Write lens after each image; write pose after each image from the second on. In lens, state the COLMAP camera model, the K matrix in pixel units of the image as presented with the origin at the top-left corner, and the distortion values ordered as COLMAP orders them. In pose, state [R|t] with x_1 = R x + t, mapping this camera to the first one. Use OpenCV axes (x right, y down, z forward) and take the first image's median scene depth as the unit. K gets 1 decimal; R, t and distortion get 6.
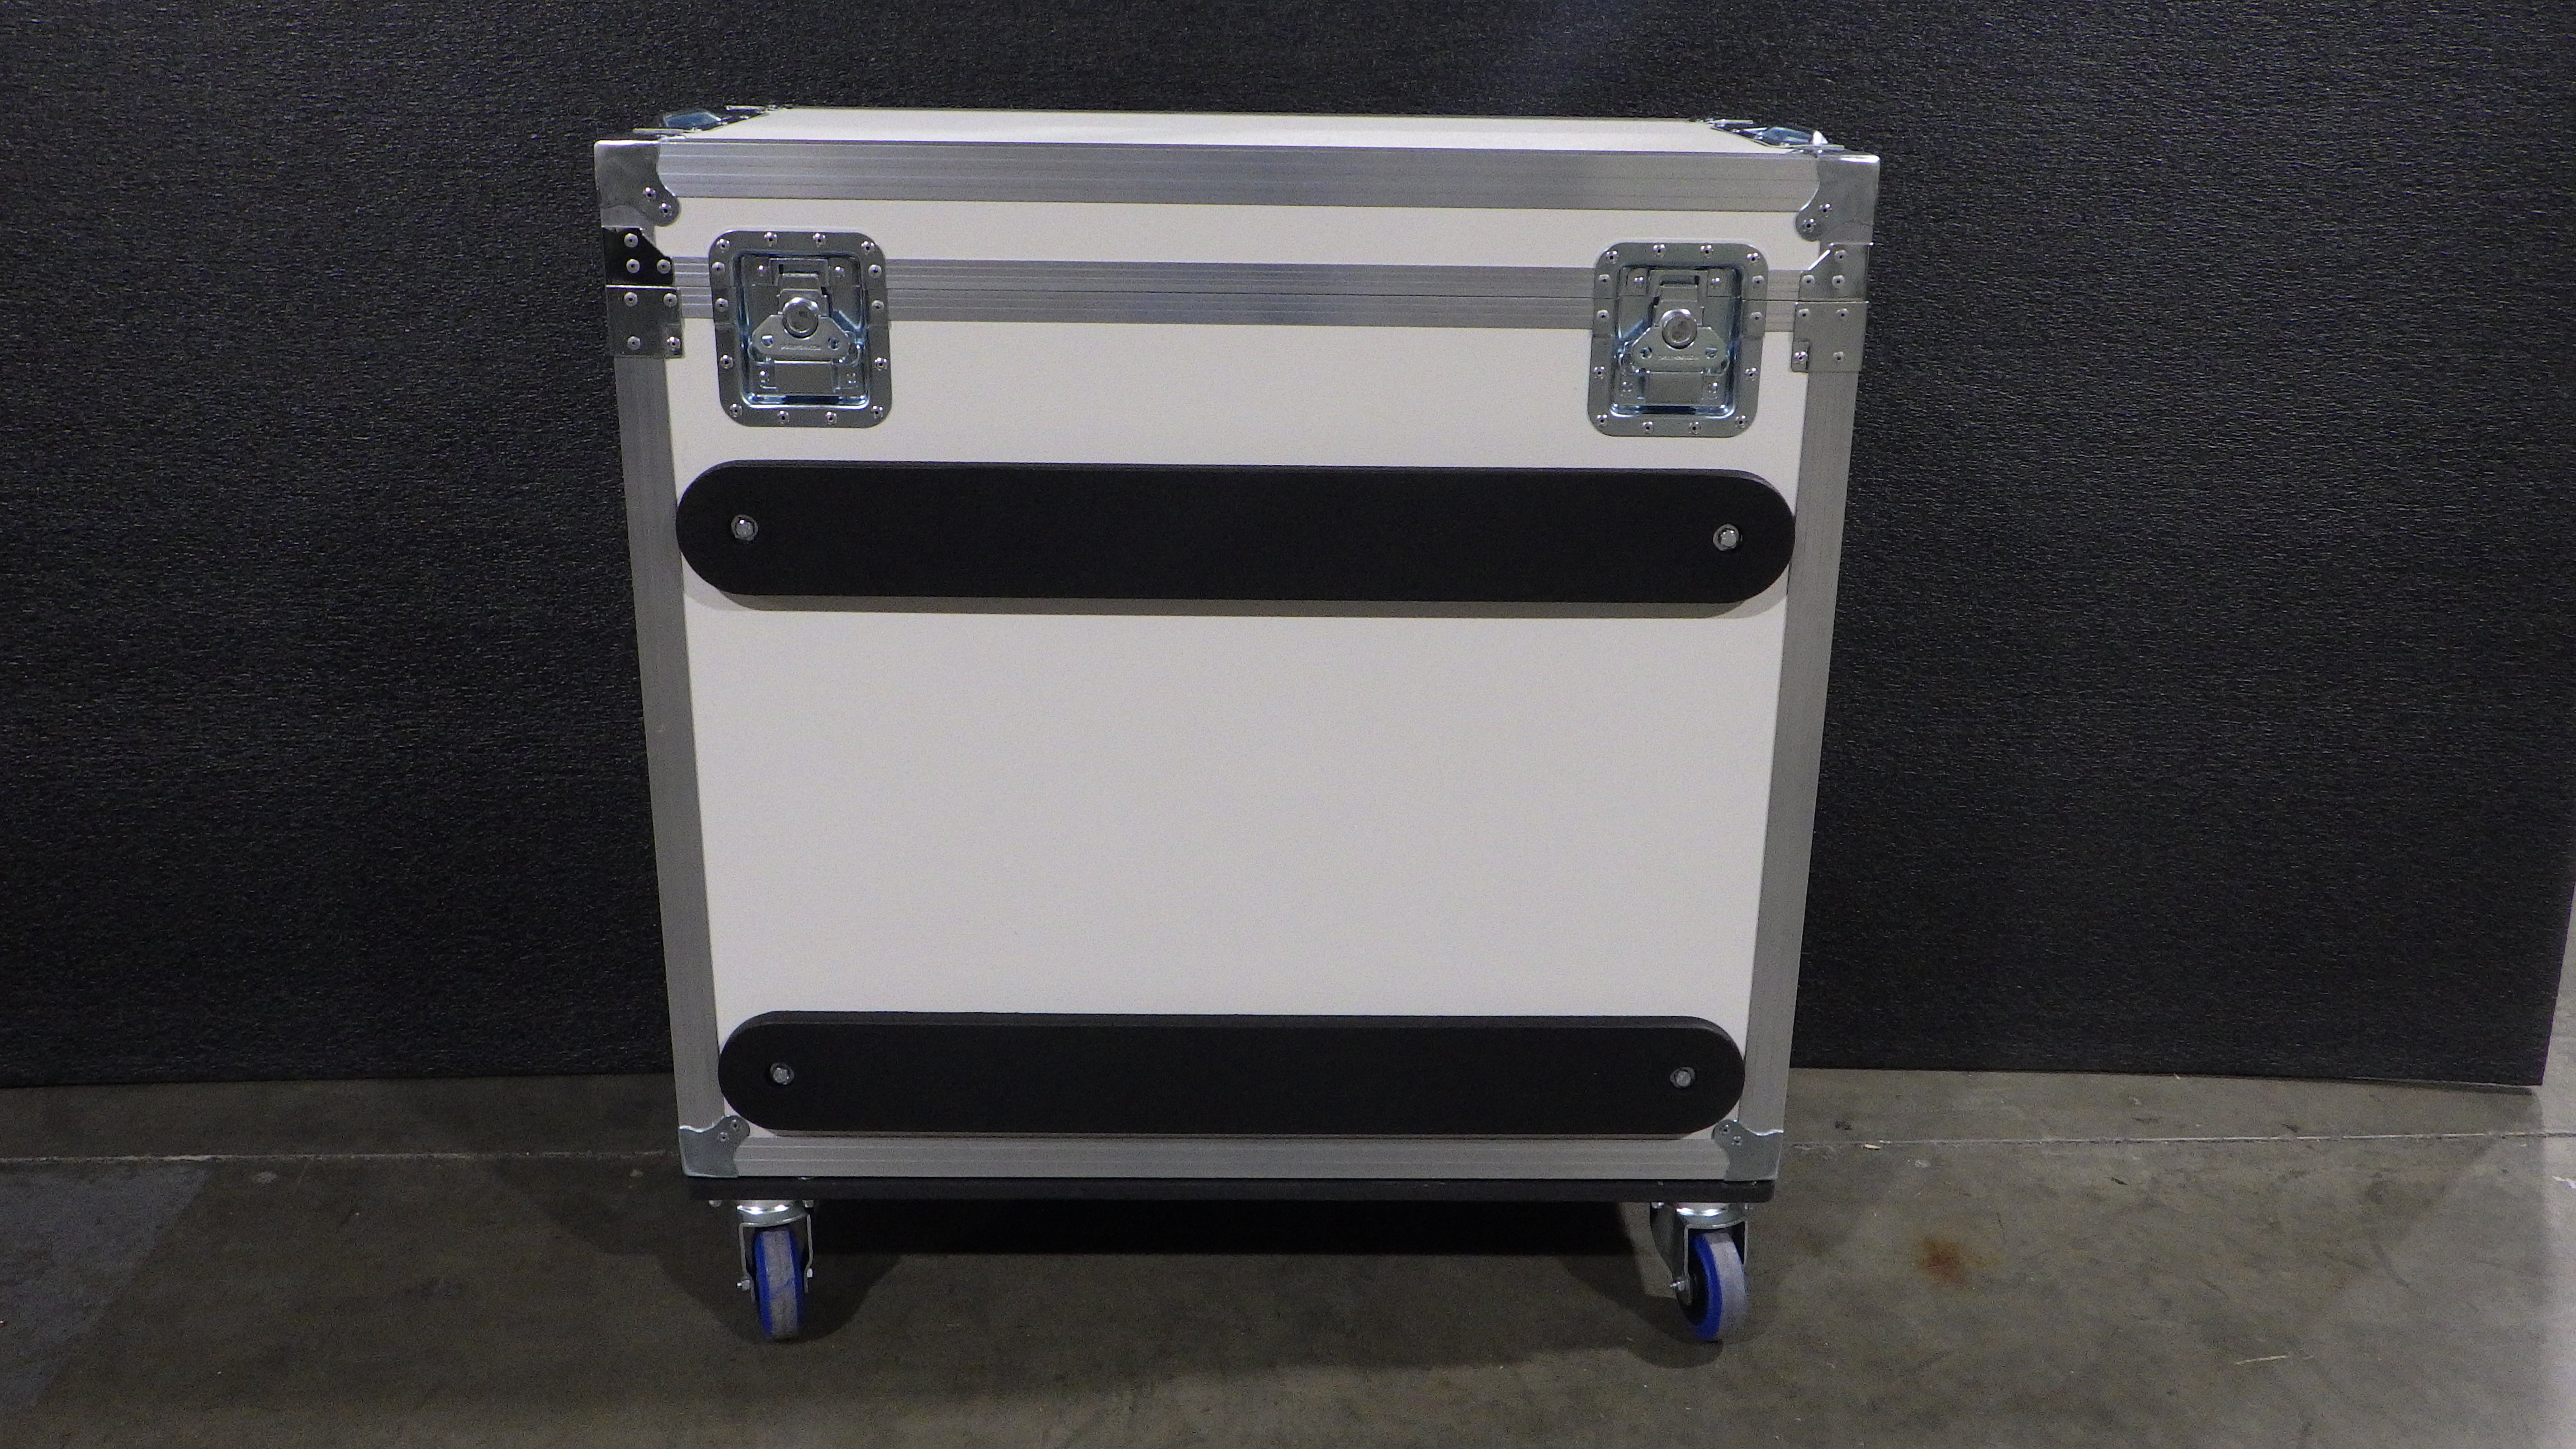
lens RADIAL K [[2155.7, 0, 1286.6], [0, 2155.7, 683.5], [0, 0, 1]] dist [-0.002278, -0.000486]
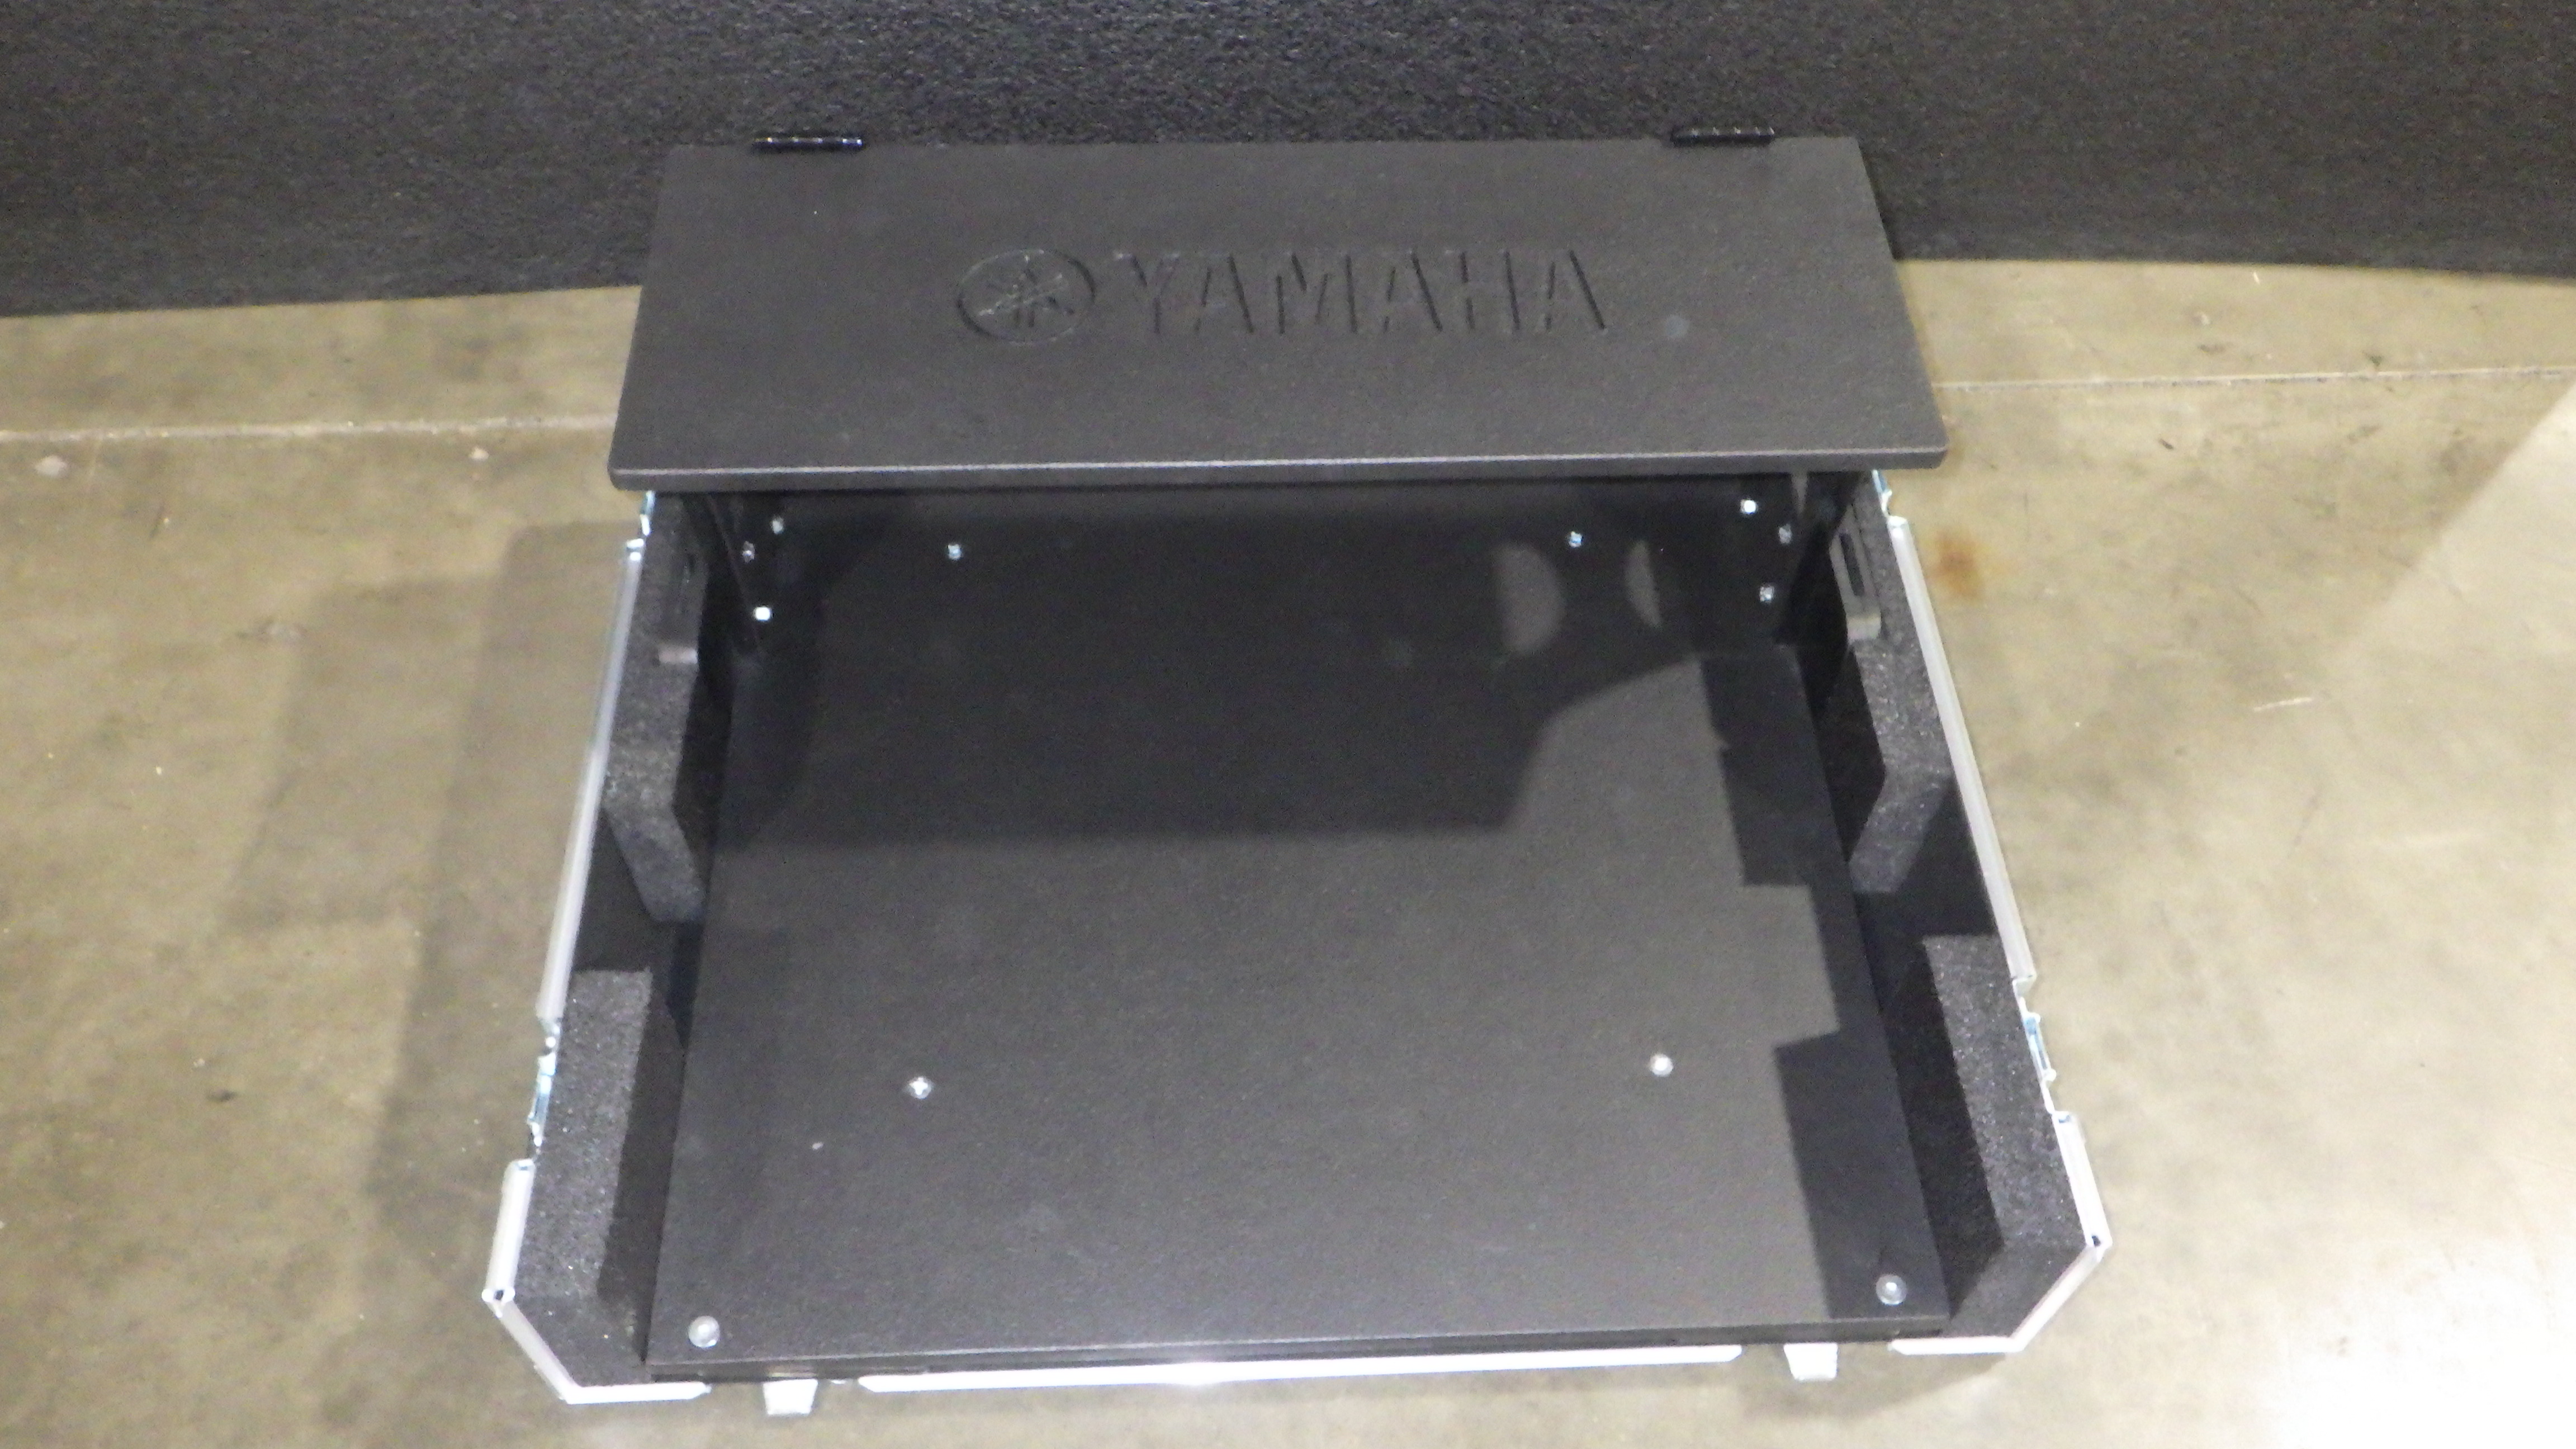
lens RADIAL K [[2155.7, 0, 1292.4], [0, 2155.7, 707.3], [0, 0, 1]] dist [-0.002278, -0.000486]
pose [[0.999849, -0.008213, 0.015327, 0.012681], [-0.001891, 0.824877, 0.565309, -0.180578], [-0.017286, -0.565252, 0.824737, 0.216421]]
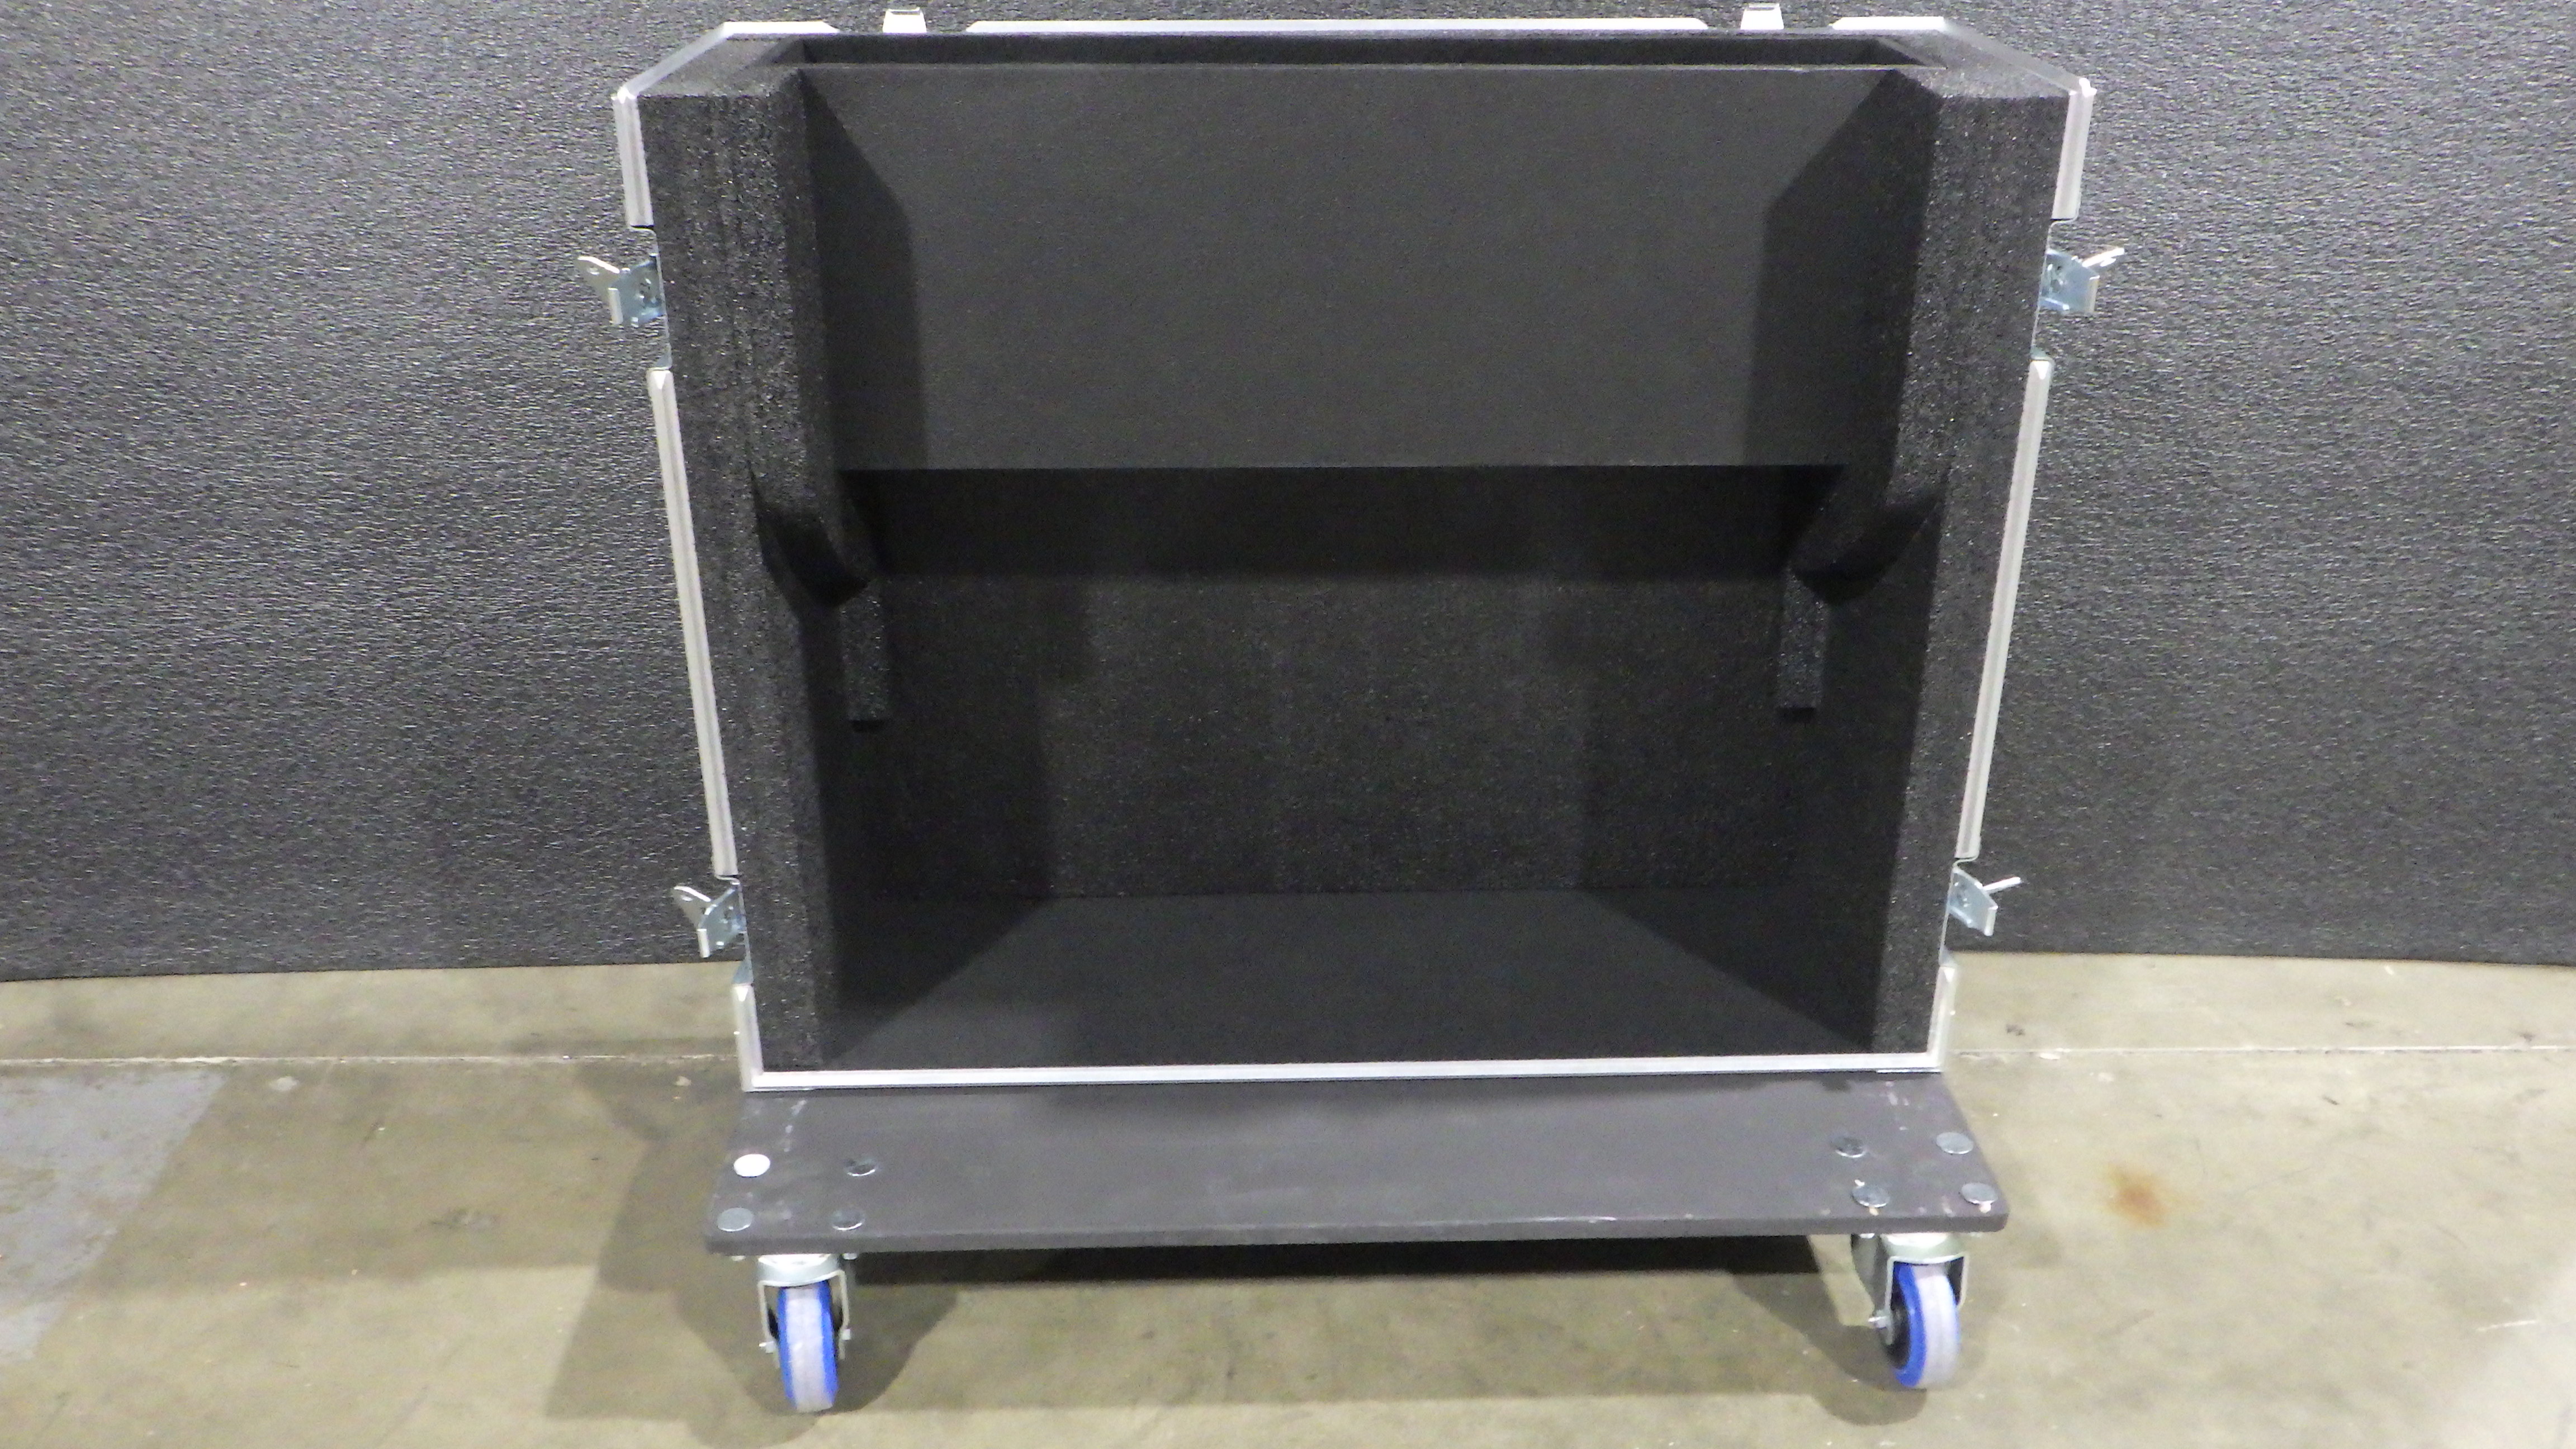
lens RADIAL K [[2155.7, 0, 1286.5], [0, 2155.7, 686.9], [0, 0, 1]] dist [-0.002278, -0.000486]
pose [[0.999292, 0.000144, -0.037618, -0.011536], [0.004043, 0.993790, 0.111200, -0.039670], [0.037400, -0.111273, 0.993086, 0.120120]]
